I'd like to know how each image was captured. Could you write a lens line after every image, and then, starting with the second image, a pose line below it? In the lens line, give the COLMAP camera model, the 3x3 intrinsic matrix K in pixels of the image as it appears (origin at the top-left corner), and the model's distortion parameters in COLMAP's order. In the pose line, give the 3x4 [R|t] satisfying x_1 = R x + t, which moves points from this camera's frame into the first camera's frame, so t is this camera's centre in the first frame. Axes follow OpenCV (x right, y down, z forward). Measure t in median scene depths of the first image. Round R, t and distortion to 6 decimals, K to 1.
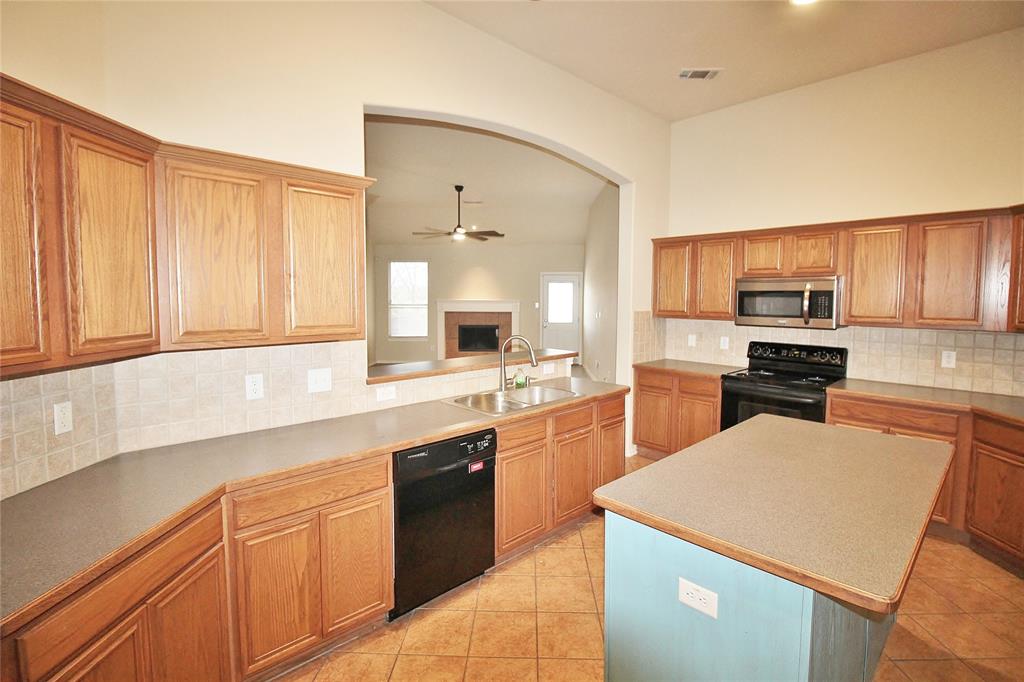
lens RADIAL K [[463.9, 0, 519.6], [0, 463.9, 332.7], [0, 0, 1]] dist [-0.001911, -0.010071]
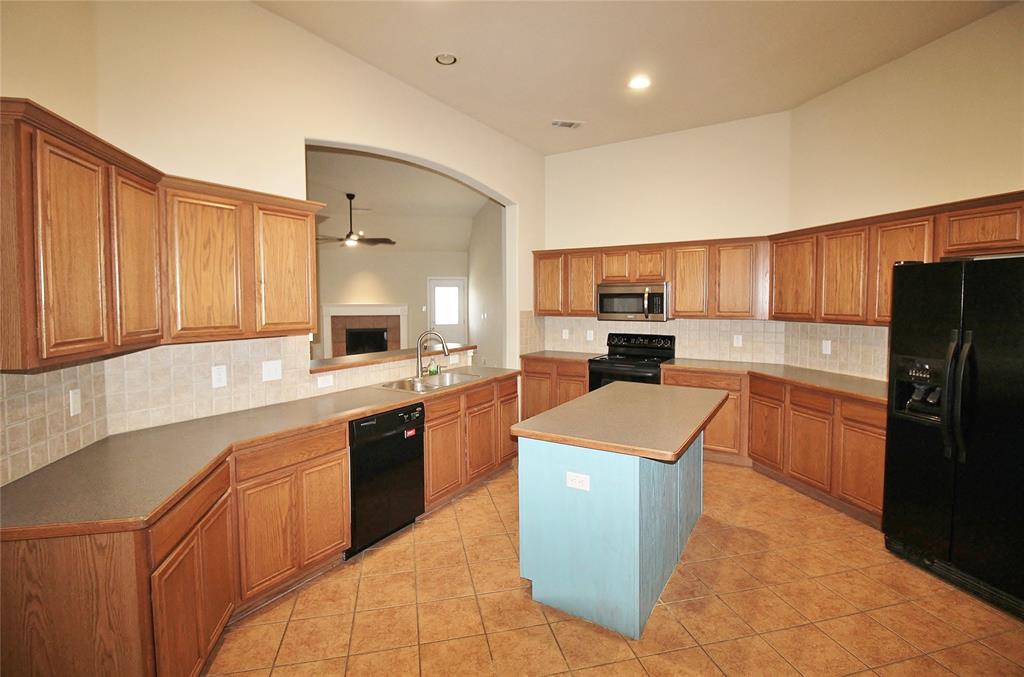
lens RADIAL K [[467.0, 0, 512.0], [0, 467.0, 338.5], [0, 0, 1]] dist [0.000313, -0.000229]
pose [[0.968797, -0.027800, 0.246290, -0.101976], [0.026889, 0.999613, 0.007062, 0.022893], [-0.246391, -0.000220, 0.969170, -0.236751]]
